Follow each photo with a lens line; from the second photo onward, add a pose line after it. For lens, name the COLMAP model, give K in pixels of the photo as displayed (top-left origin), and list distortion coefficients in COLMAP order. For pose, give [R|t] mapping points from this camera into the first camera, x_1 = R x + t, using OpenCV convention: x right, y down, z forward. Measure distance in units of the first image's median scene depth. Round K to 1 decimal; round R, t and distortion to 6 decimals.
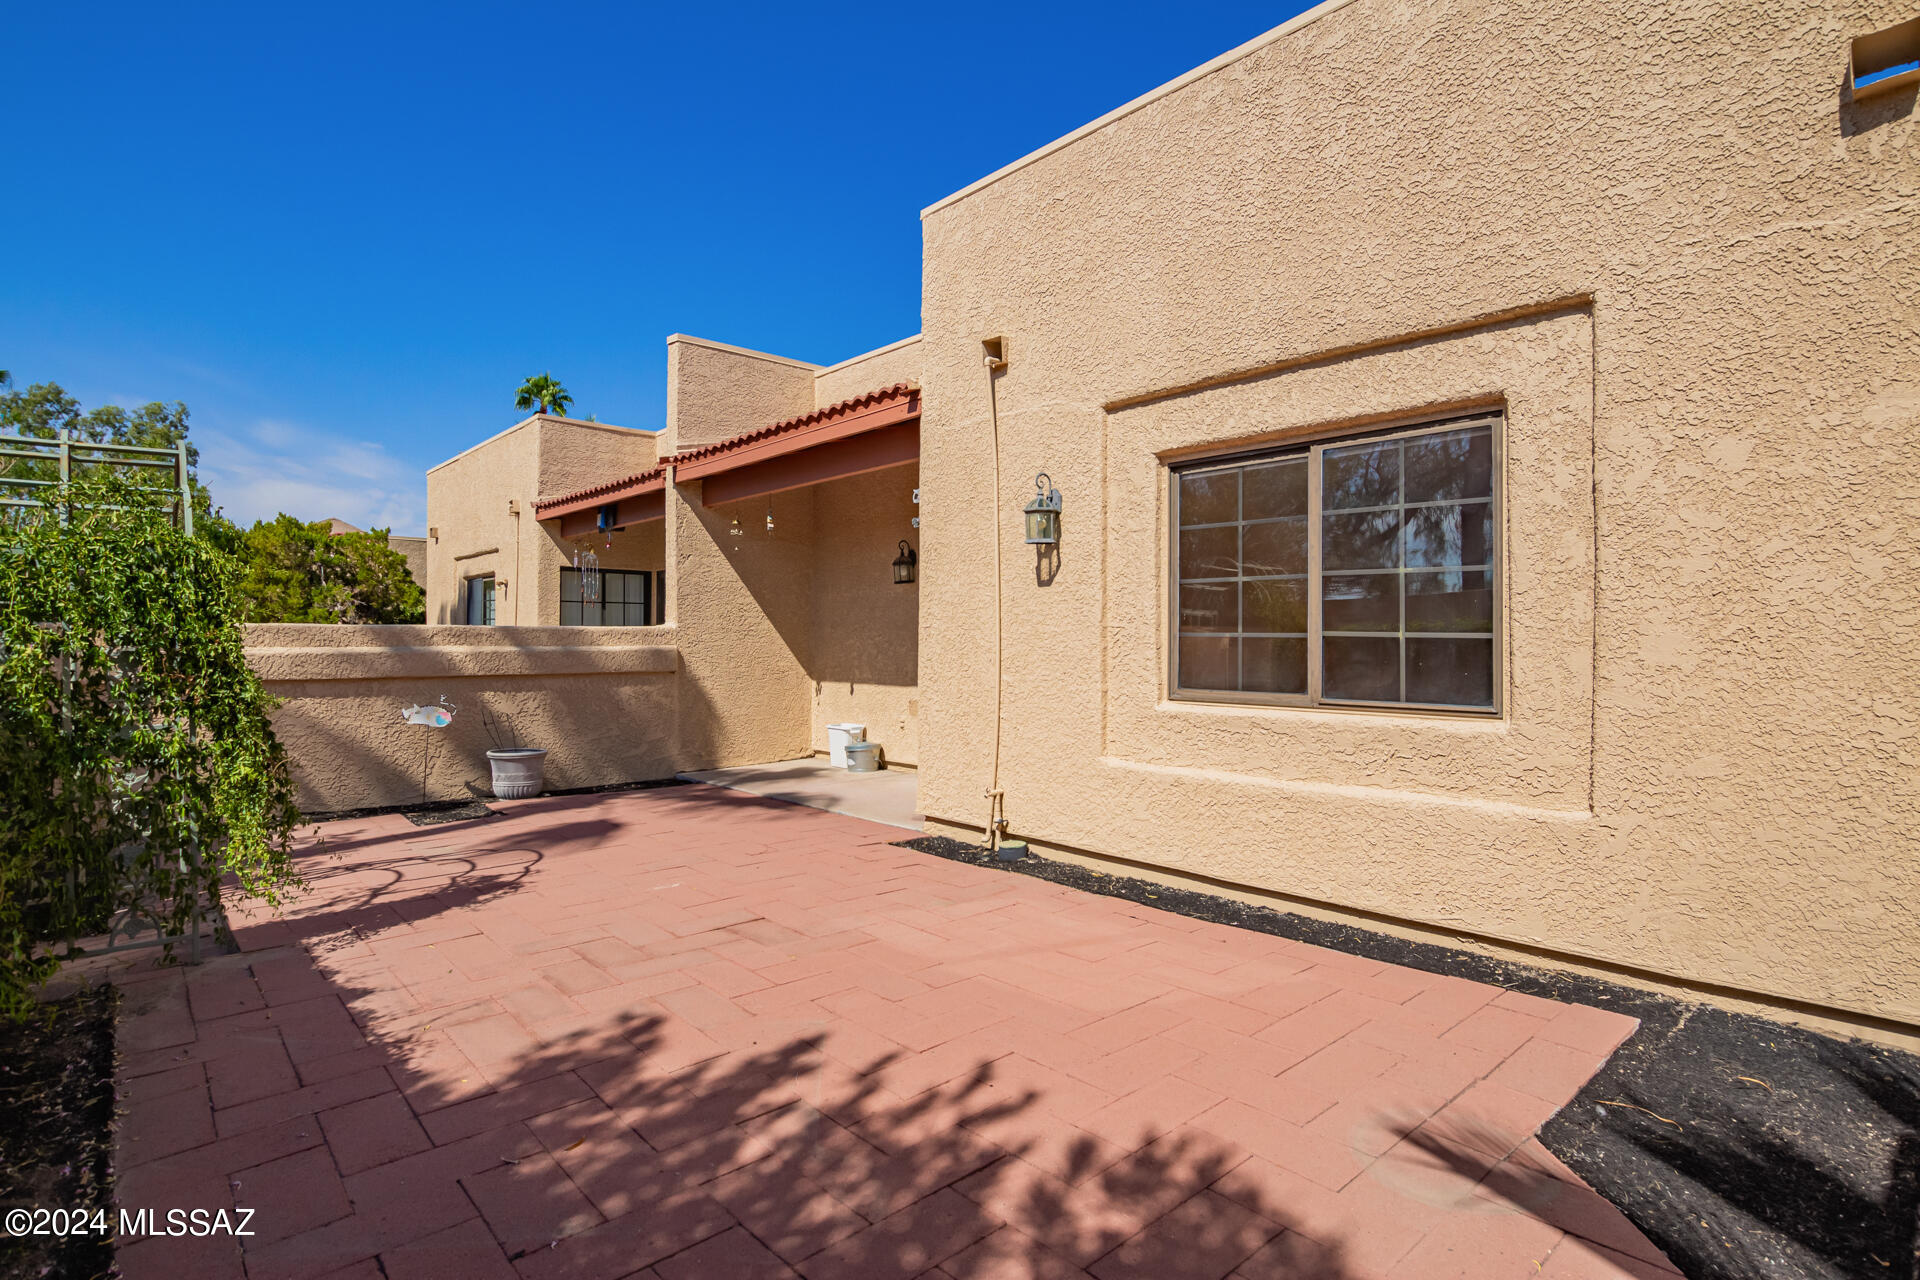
lens RADIAL K [[937.2, 0, 980.5], [0, 937.2, 641.4], [0, 0, 1]] dist [-0.023797, 0.000275]
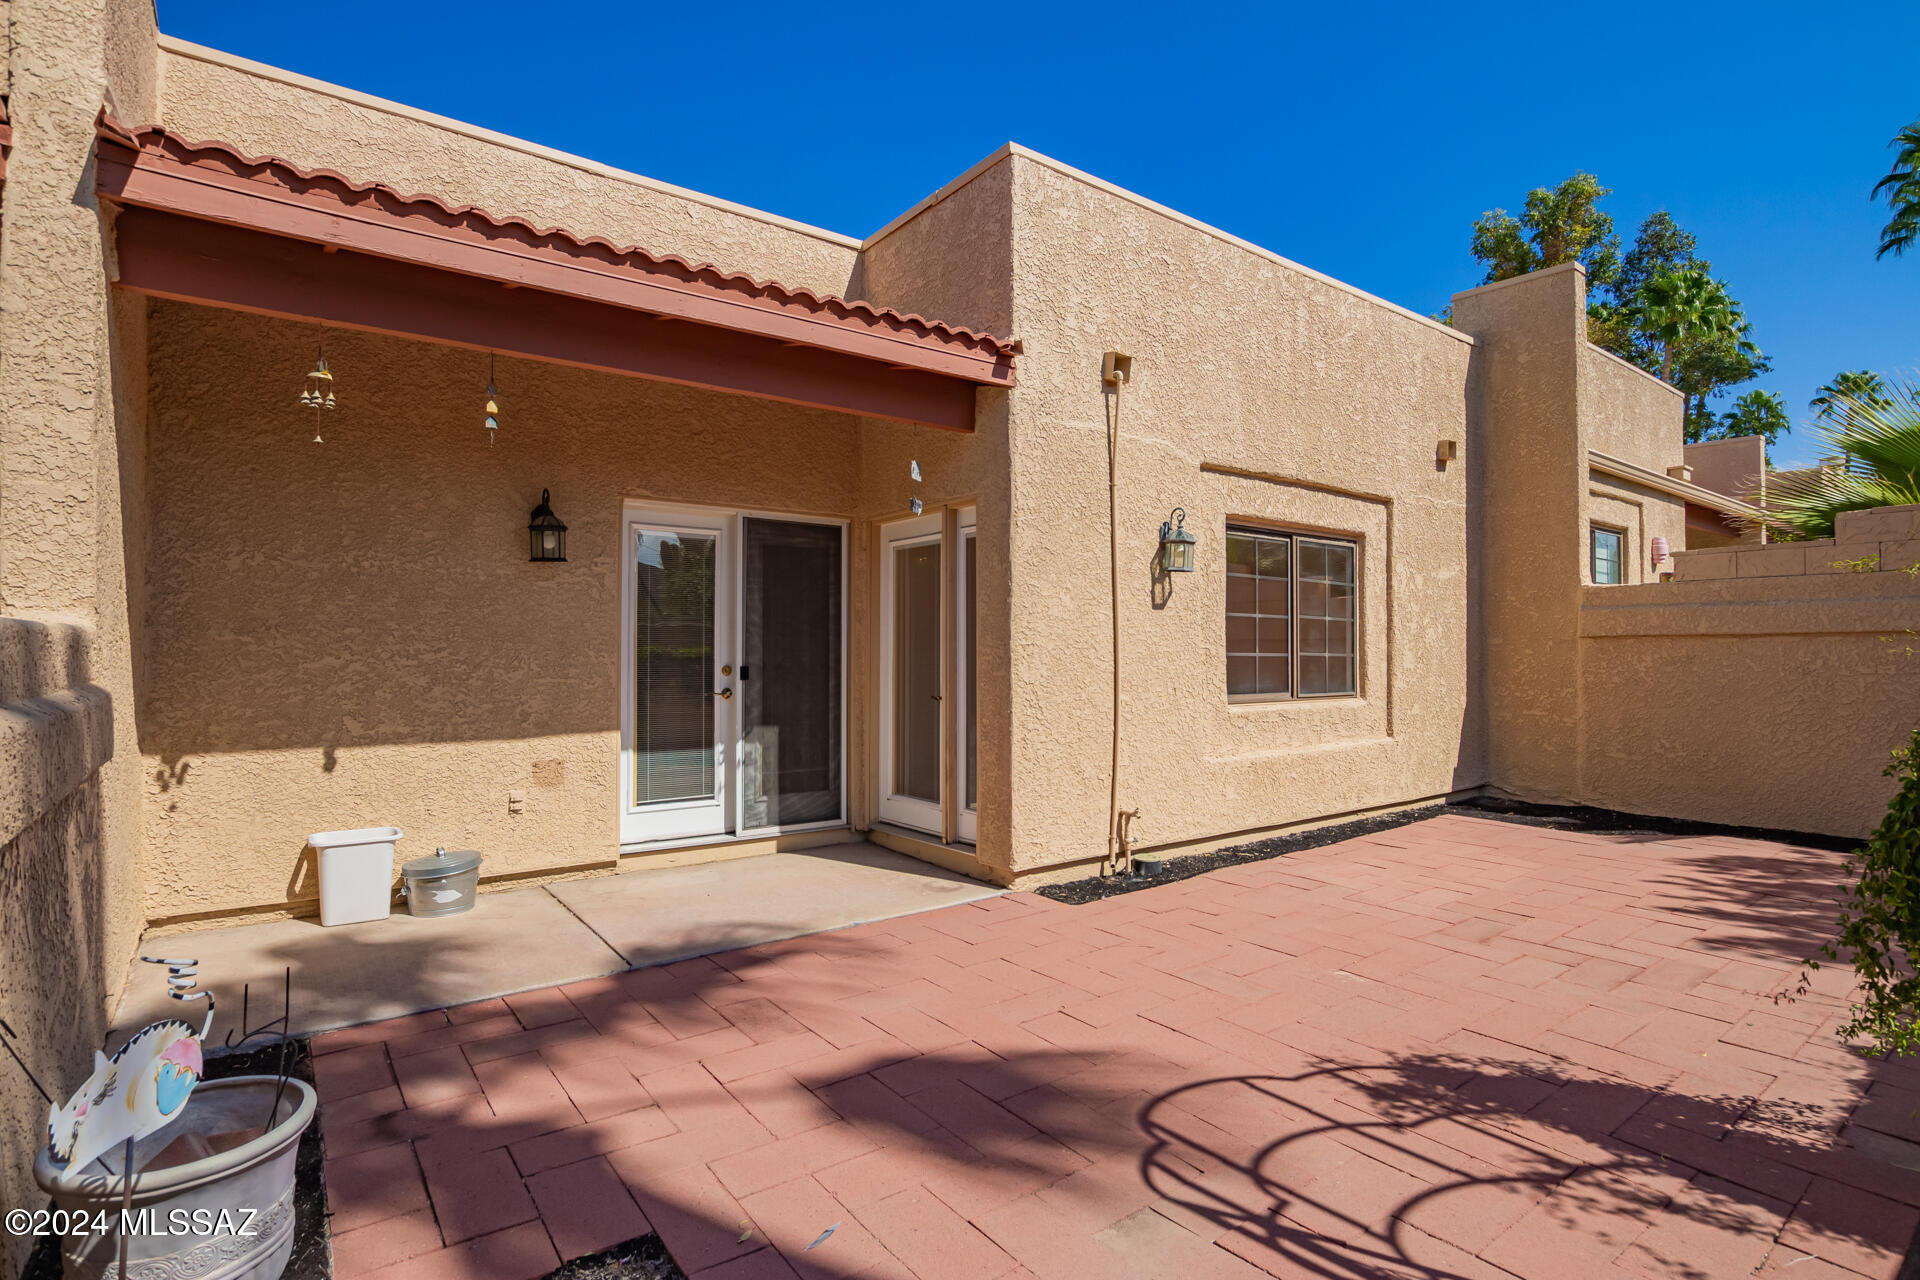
lens RADIAL K [[937.2, 0, 978.4], [0, 937.2, 641.6], [0, 0, 1]] dist [-0.023797, 0.000275]
pose [[0.106720, 0.010814, 0.994230, -1.155768], [-0.000462, 0.999941, -0.010827, -0.010808], [-0.994289, 0.000697, 0.106719, 1.228793]]
